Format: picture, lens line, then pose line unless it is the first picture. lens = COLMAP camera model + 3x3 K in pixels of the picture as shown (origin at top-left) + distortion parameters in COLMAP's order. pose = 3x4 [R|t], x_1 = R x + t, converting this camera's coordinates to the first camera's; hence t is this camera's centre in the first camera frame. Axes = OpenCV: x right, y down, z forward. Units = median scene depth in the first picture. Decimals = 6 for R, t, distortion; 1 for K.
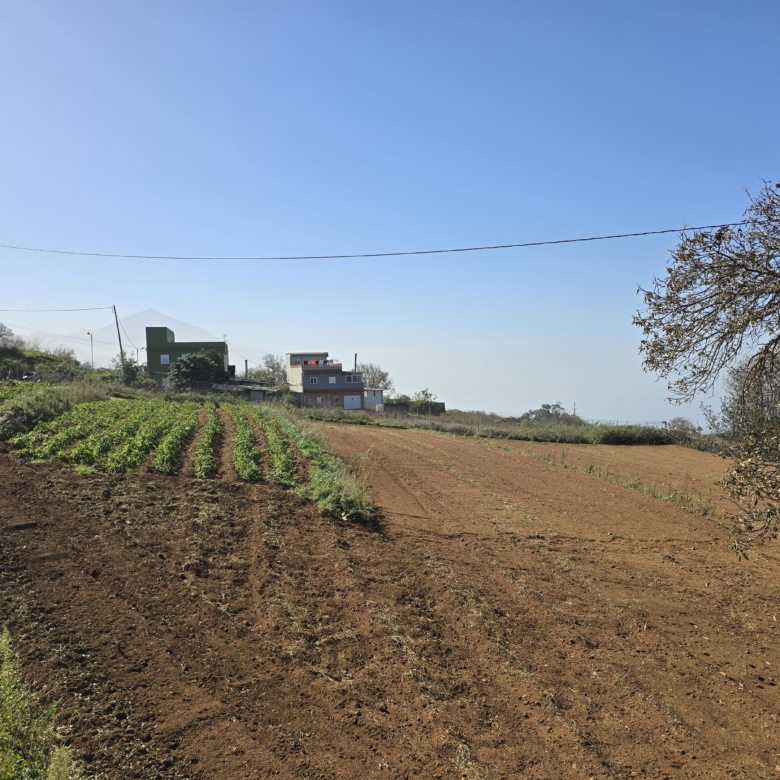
lens RADIAL K [[659.7, 0, 391.1], [0, 659.7, 391.7], [0, 0, 1]] dist [0.077424, -0.005303]
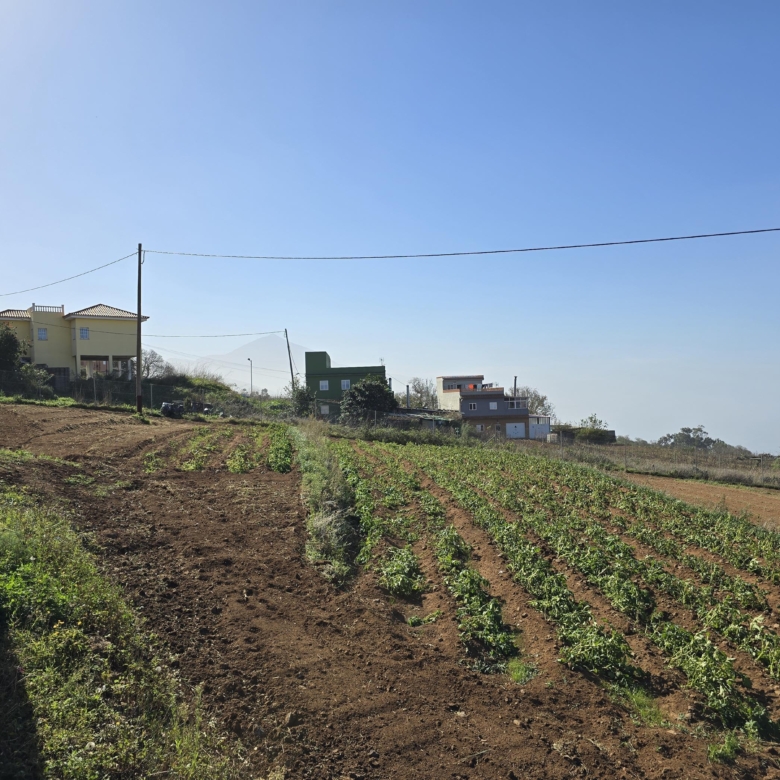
lens RADIAL K [[659.7, 0, 387.1], [0, 659.7, 388.7], [0, 0, 1]] dist [0.077424, -0.005303]
pose [[0.983982, -0.008454, -0.178065, -0.069019], [0.001767, 0.999288, -0.037678, -0.007148], [0.178257, 0.036760, 0.983297, 0.079849]]
